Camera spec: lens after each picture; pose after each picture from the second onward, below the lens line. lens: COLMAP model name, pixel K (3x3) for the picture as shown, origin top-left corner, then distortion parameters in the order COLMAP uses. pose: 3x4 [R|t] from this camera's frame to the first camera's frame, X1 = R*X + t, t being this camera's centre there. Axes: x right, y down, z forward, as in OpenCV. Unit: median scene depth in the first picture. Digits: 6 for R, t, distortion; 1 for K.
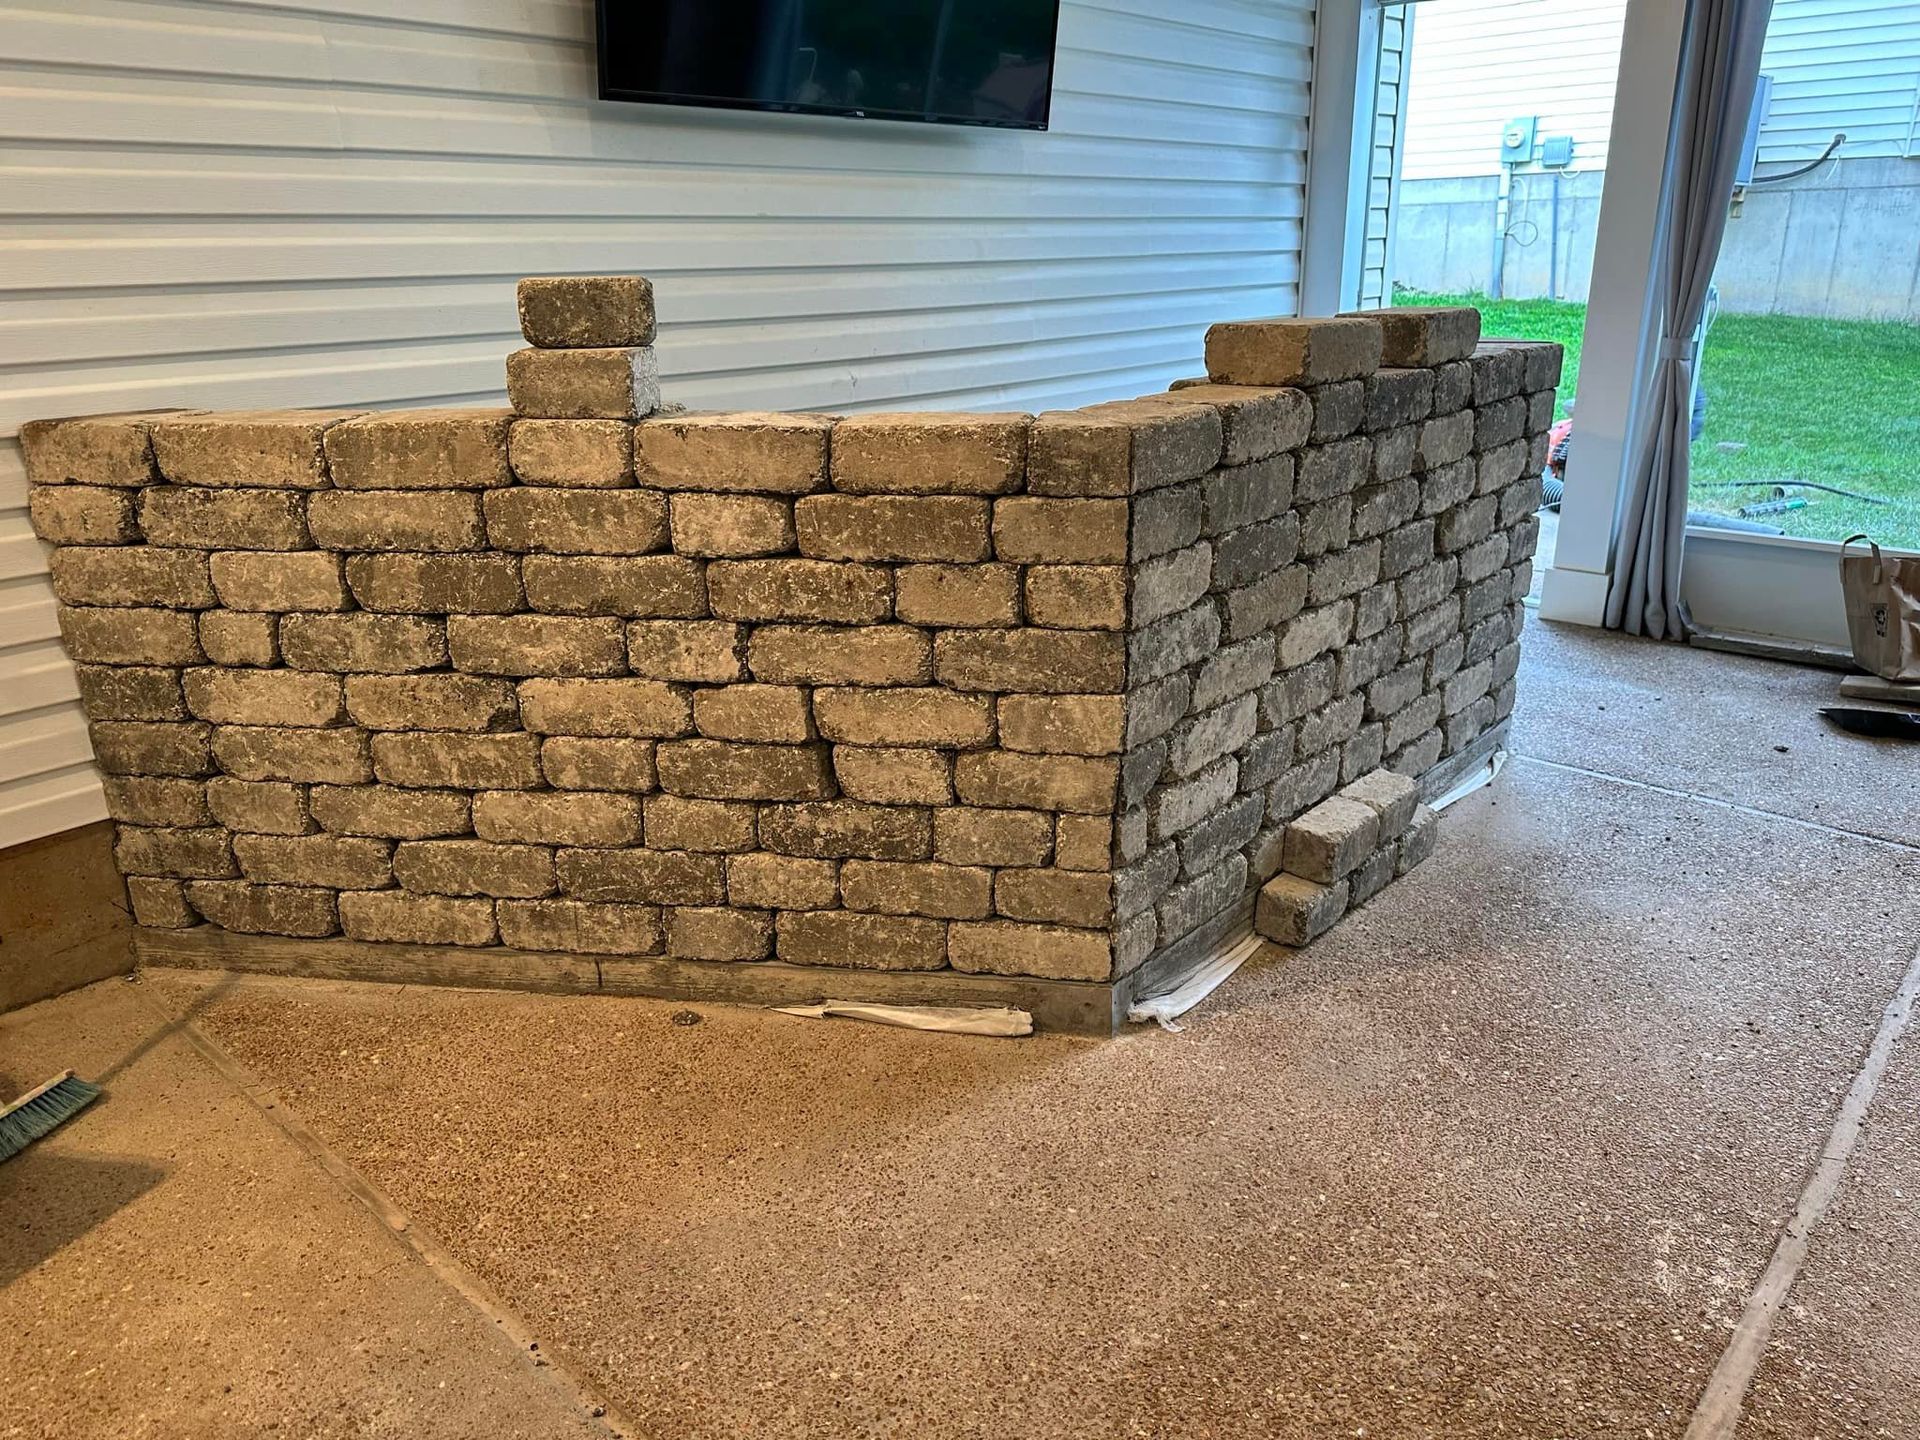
lens RADIAL K [[1388.7, 0, 999.1], [0, 1388.7, 732.0], [0, 0, 1]] dist [-0.008139, -0.014254]
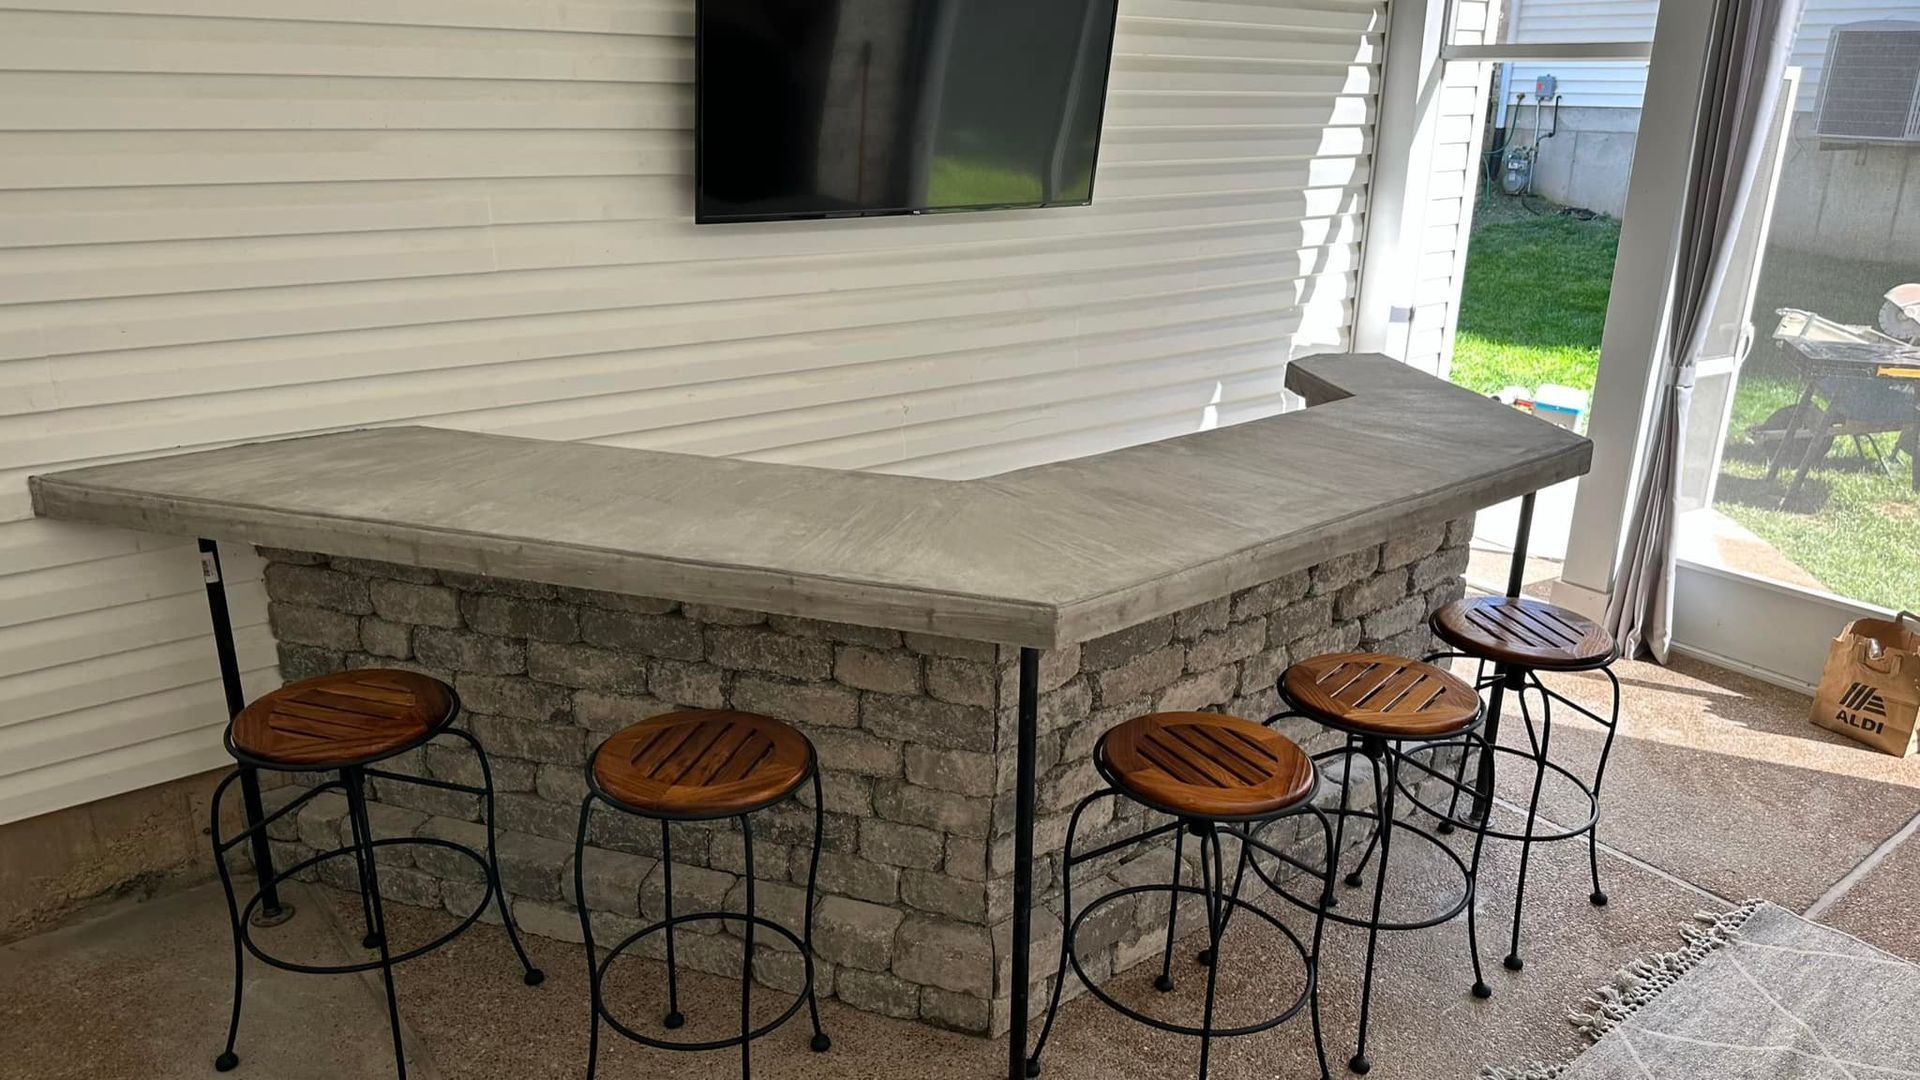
lens RADIAL K [[1354.5, 0, 971.7], [0, 1354.5, 549.1], [0, 0, 1]] dist [0.024729, -0.031555]
pose [[0.986162, 0.082075, -0.144045, 0.224675], [-0.086757, 0.995876, -0.026523, -0.175336], [0.141274, 0.038653, 0.989216, -0.278095]]
